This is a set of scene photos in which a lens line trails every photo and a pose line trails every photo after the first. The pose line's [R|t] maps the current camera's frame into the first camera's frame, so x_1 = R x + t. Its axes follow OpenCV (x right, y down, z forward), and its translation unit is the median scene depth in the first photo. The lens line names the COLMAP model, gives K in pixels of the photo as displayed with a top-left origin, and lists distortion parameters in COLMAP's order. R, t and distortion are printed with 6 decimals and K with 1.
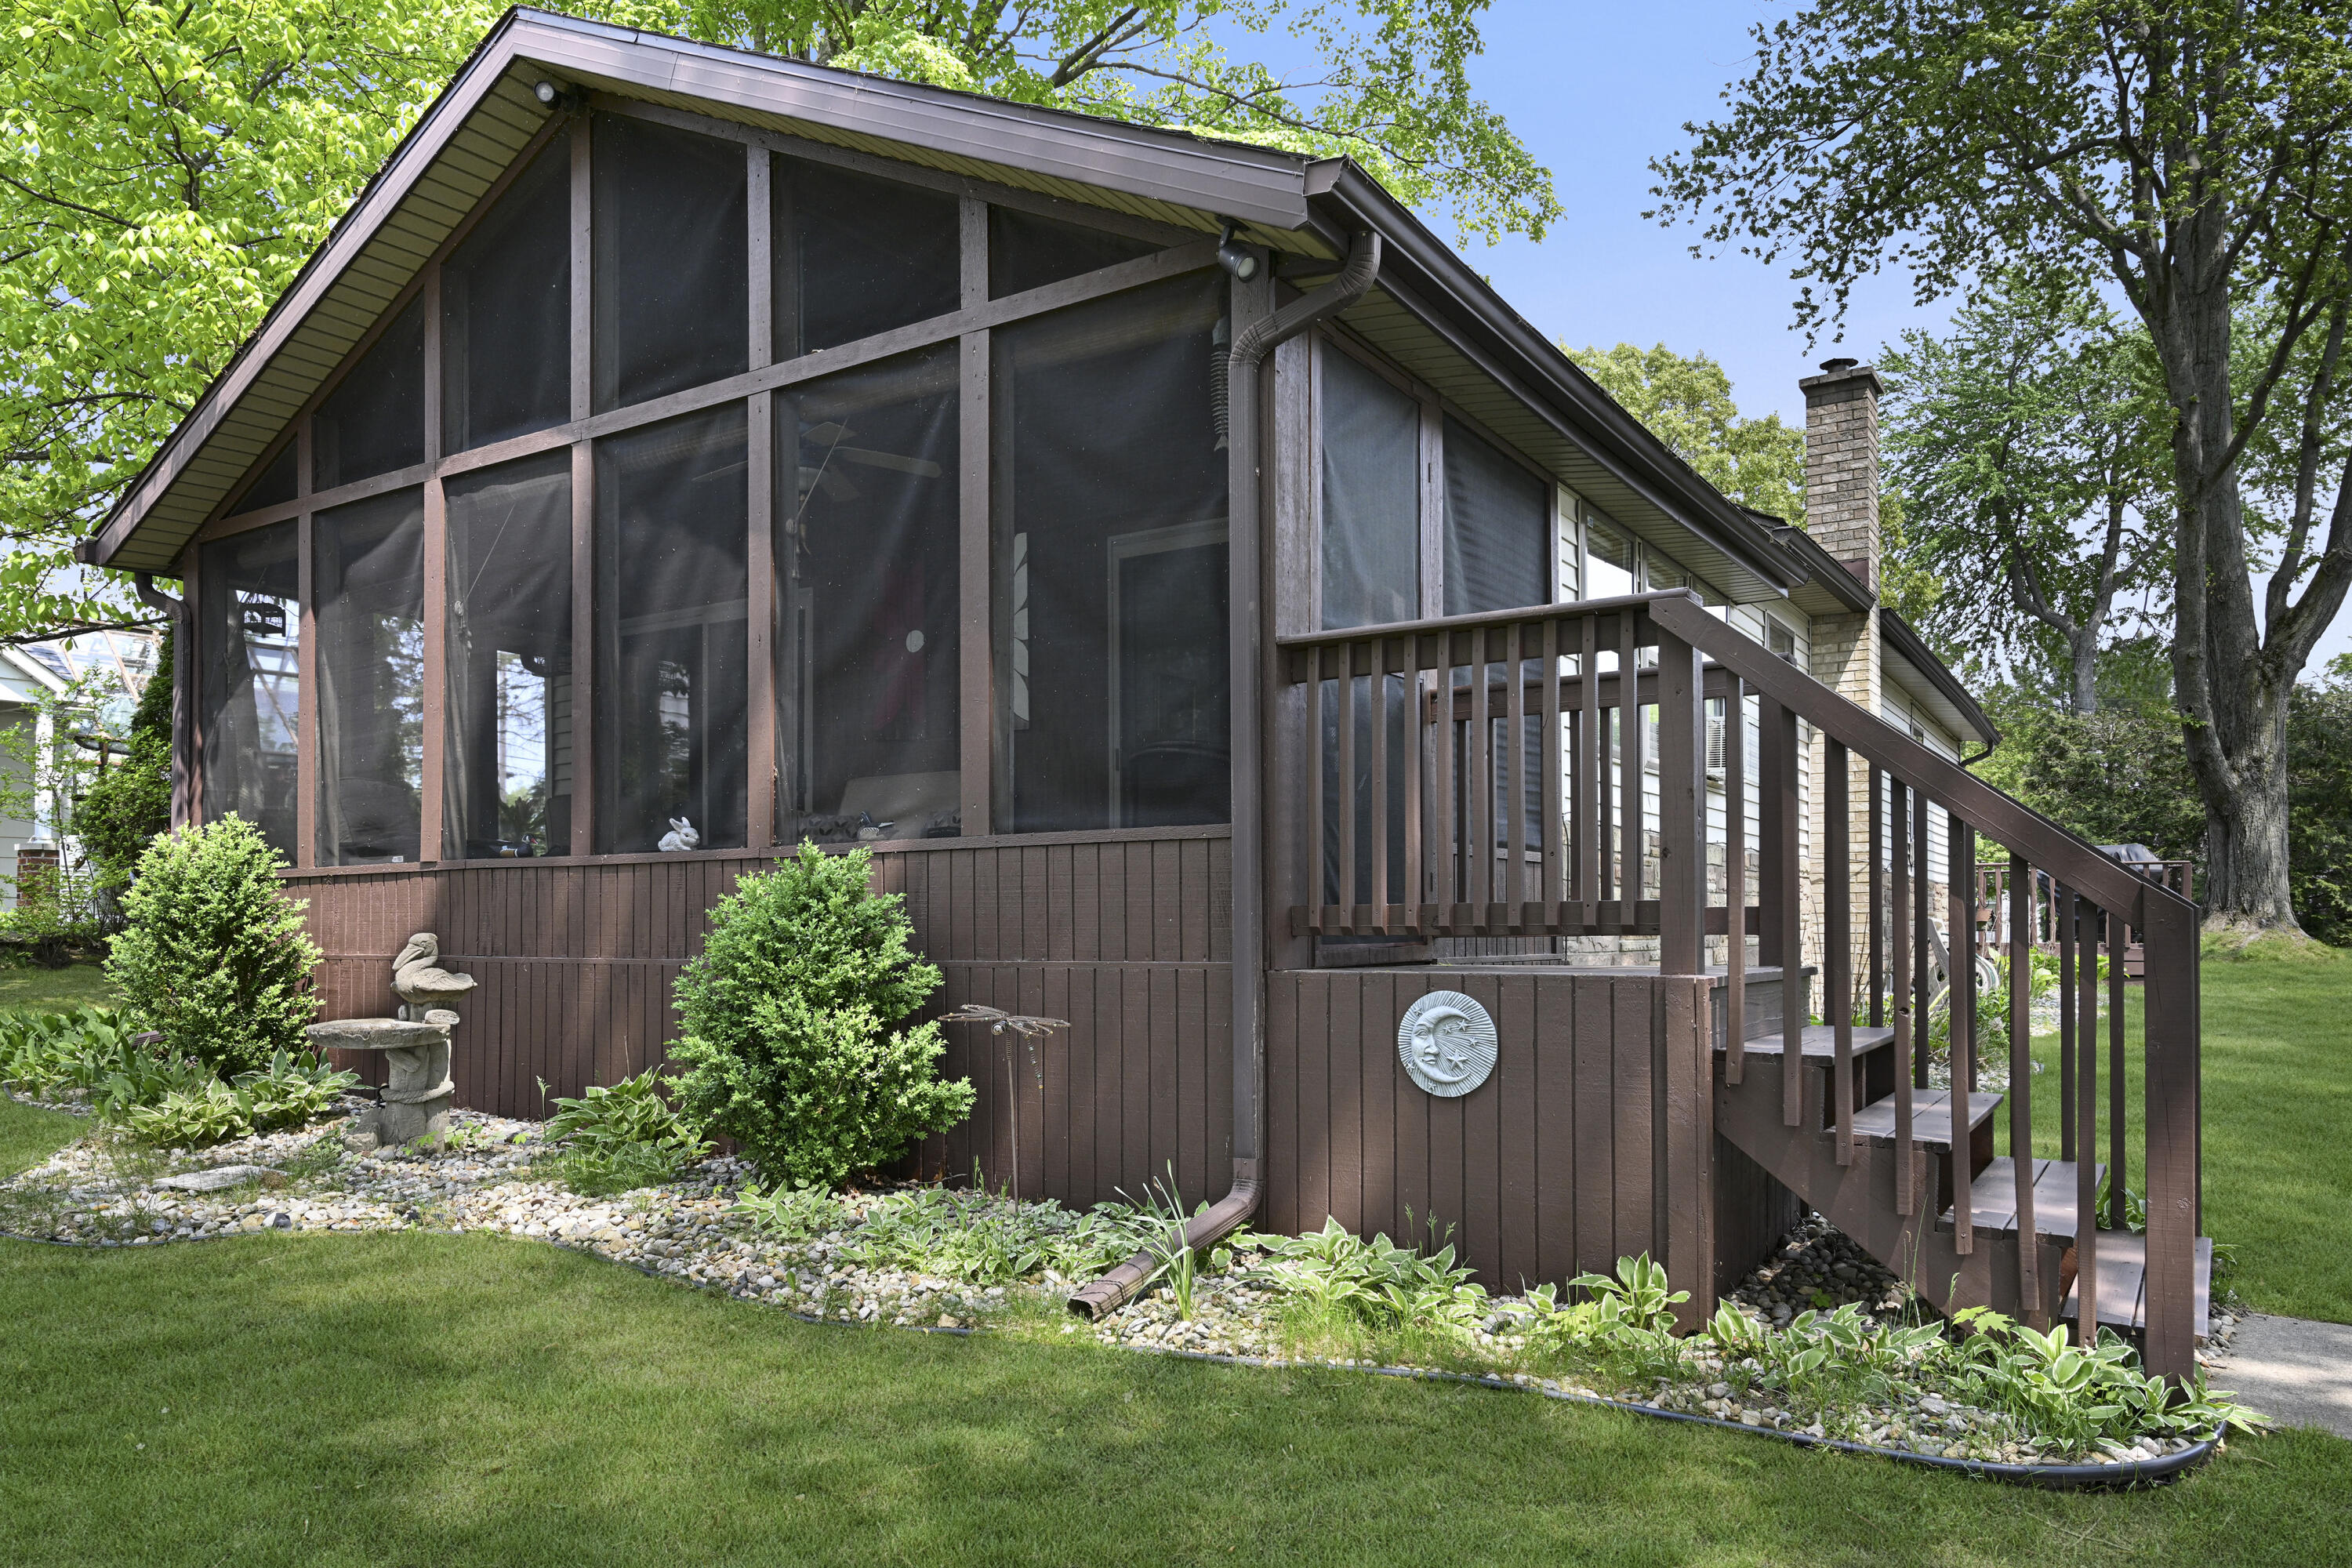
lens RADIAL K [[1575.7, 0, 1182.9], [0, 1575.7, 807.3], [0, 0, 1]] dist [0.007942, -0.000573]
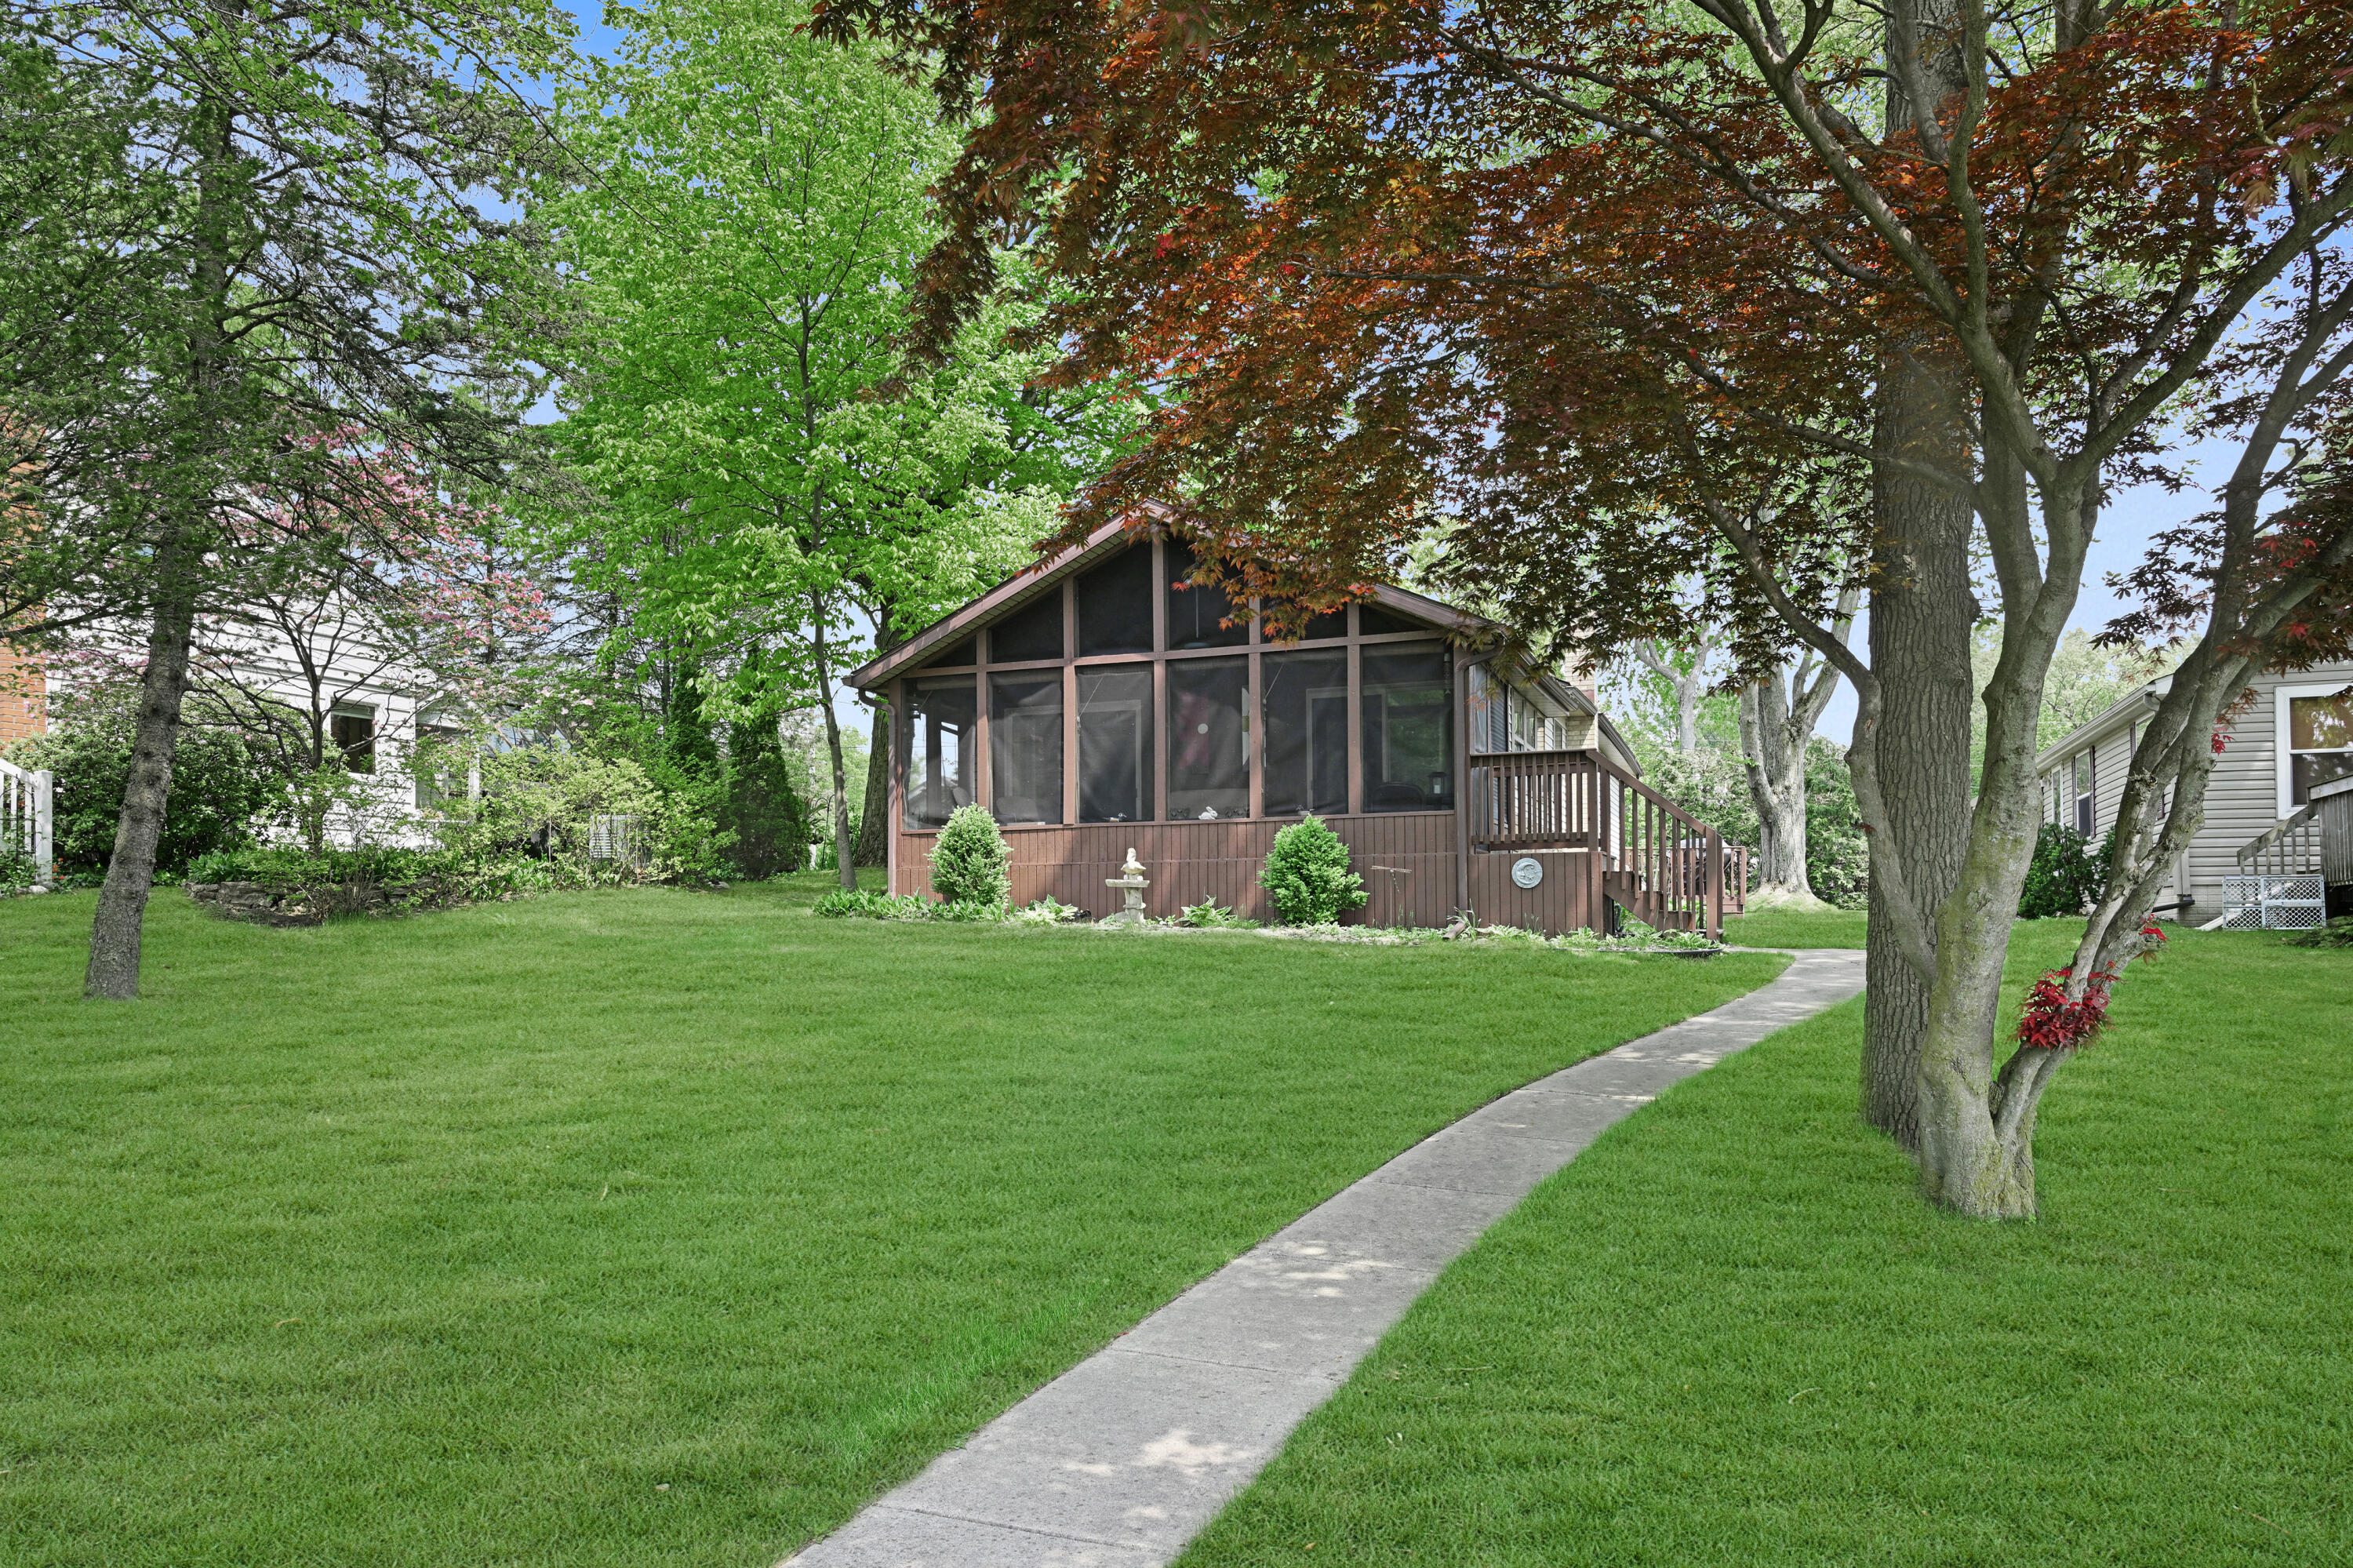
lens RADIAL K [[1576.4, 0, 1168.1], [0, 1576.4, 776.5], [0, 0, 1]] dist [0.007942, -0.000573]
pose [[0.979577, 0.016350, 0.200402, -0.815327], [-0.011587, 0.999622, -0.024919, 0.019931], [-0.200734, 0.022088, 0.979397, -1.406525]]
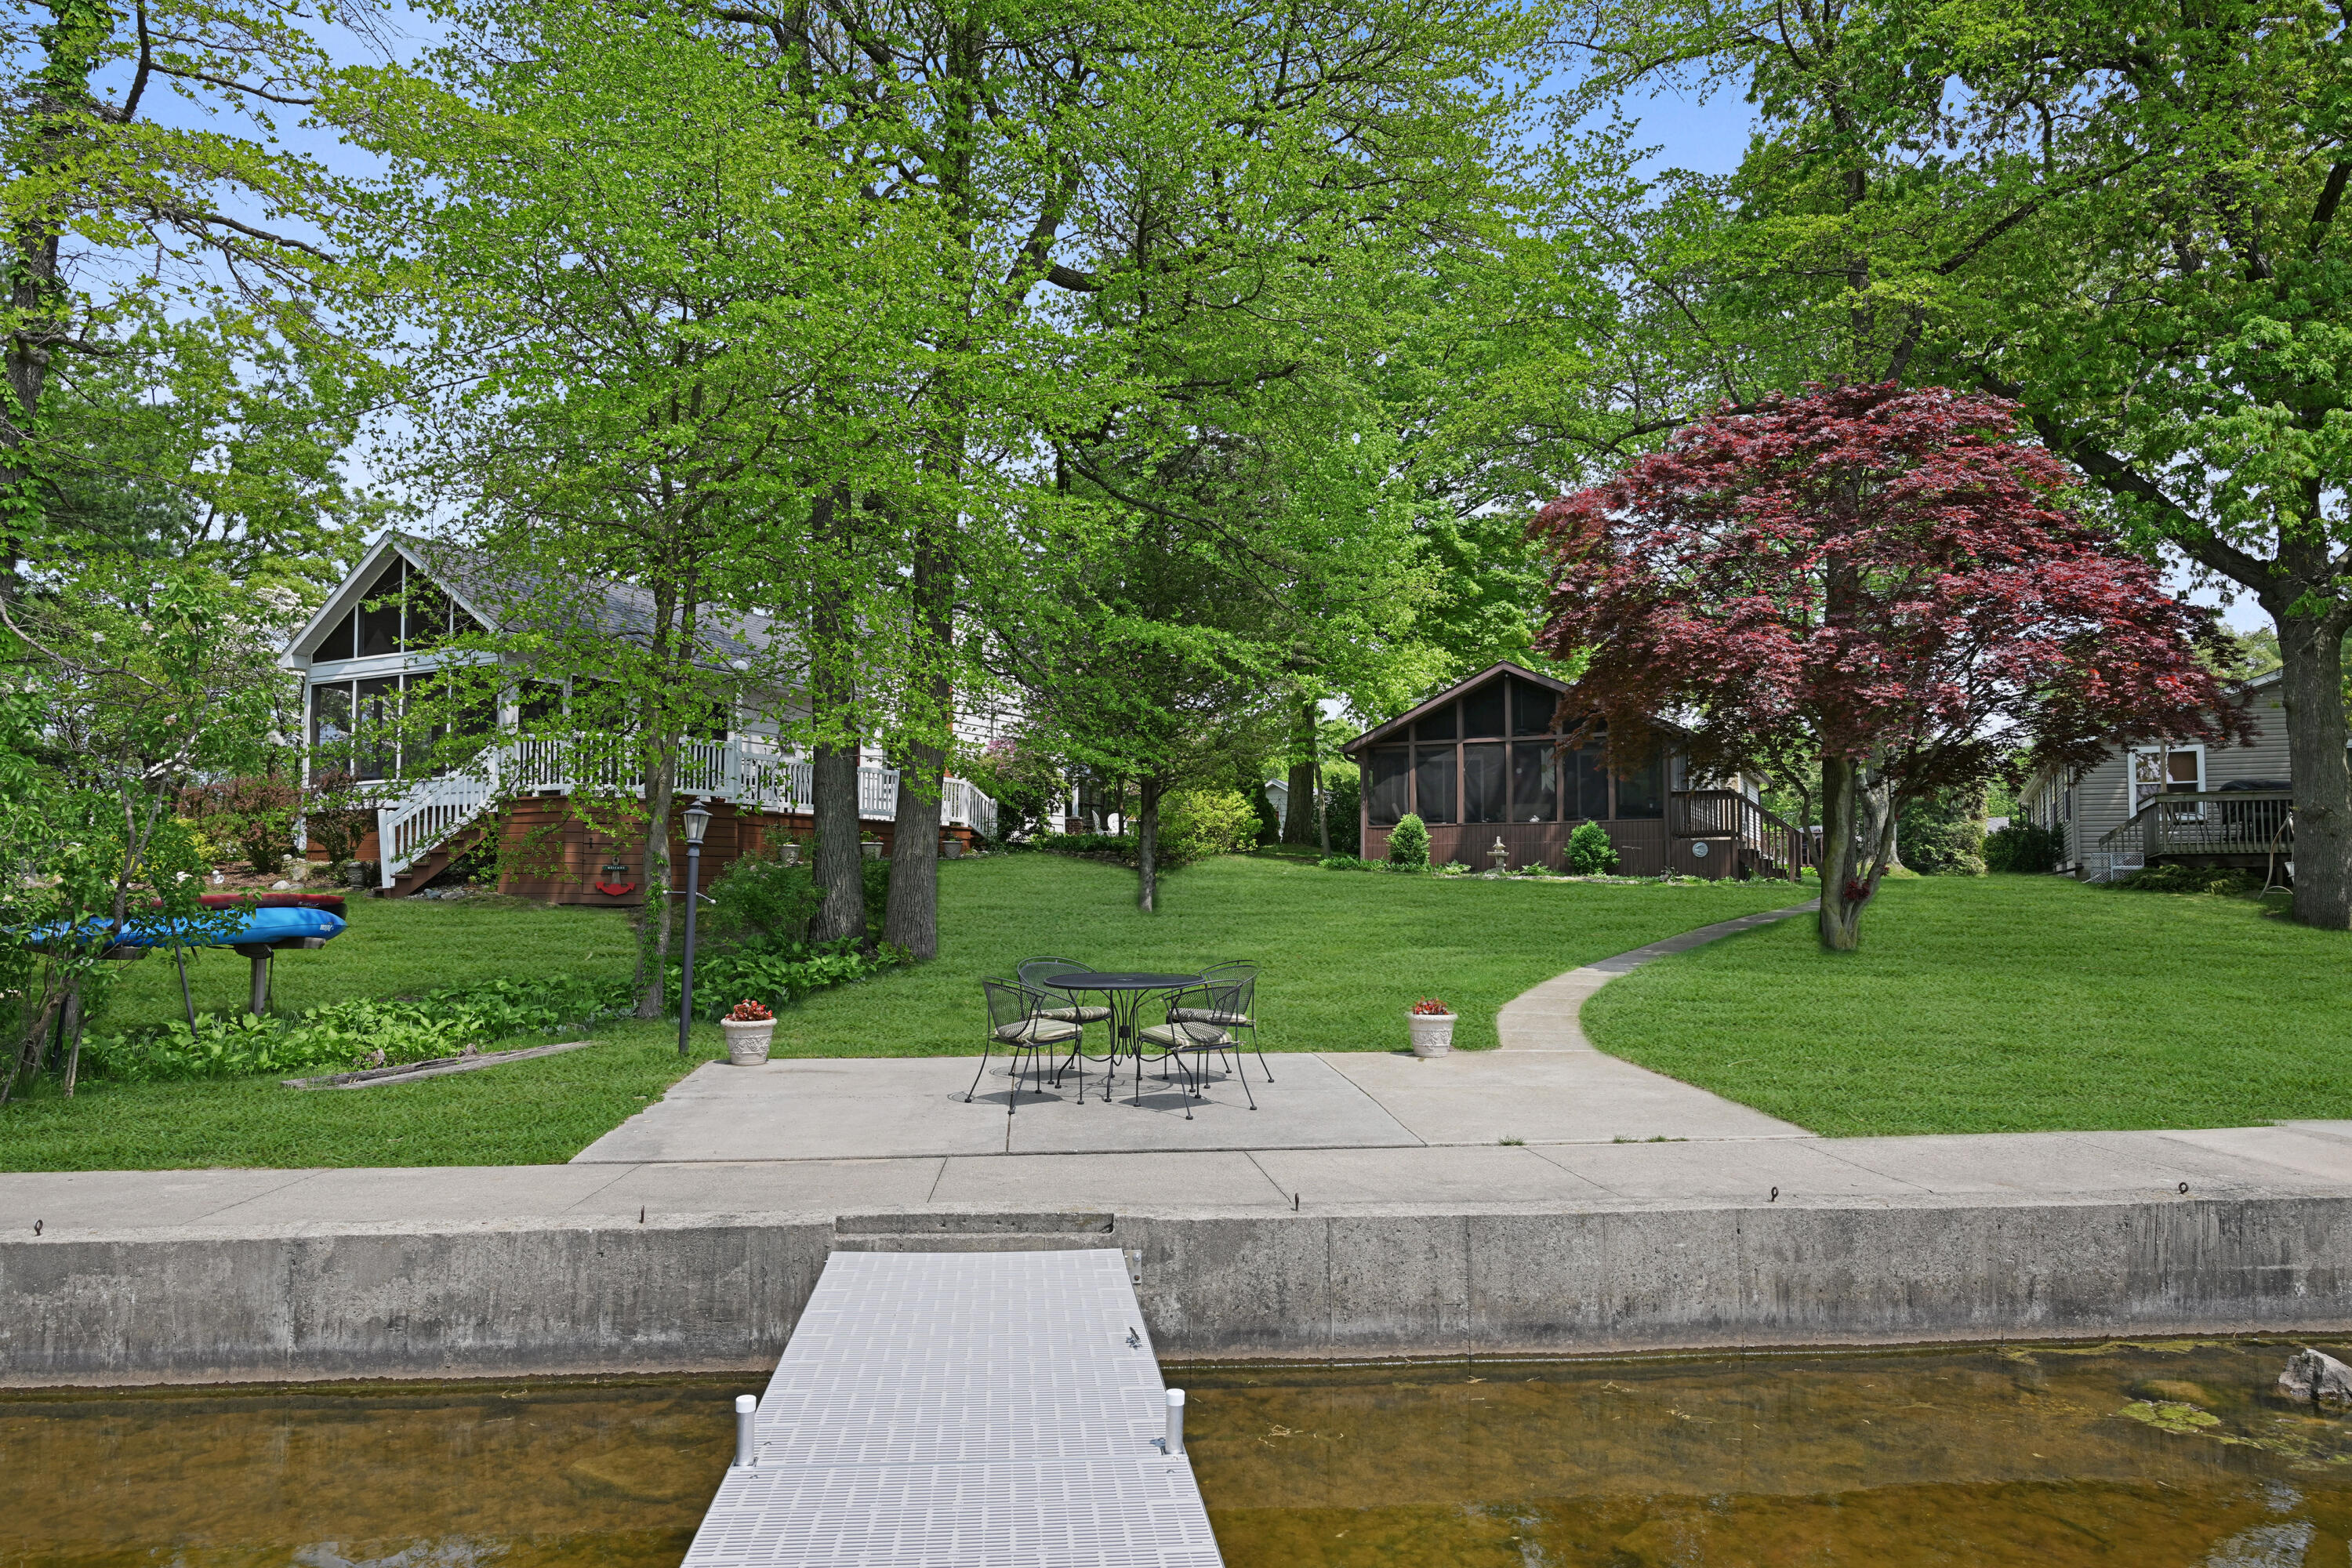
lens RADIAL K [[1575.7, 0, 1179.6], [0, 1575.7, 783.1], [0, 0, 1]] dist [0.007942, -0.000573]
pose [[0.993038, 0.011141, 0.117270, -1.881638], [-0.010754, 0.999934, -0.003928, -0.061530], [-0.117306, 0.002640, 0.993092, -3.638855]]
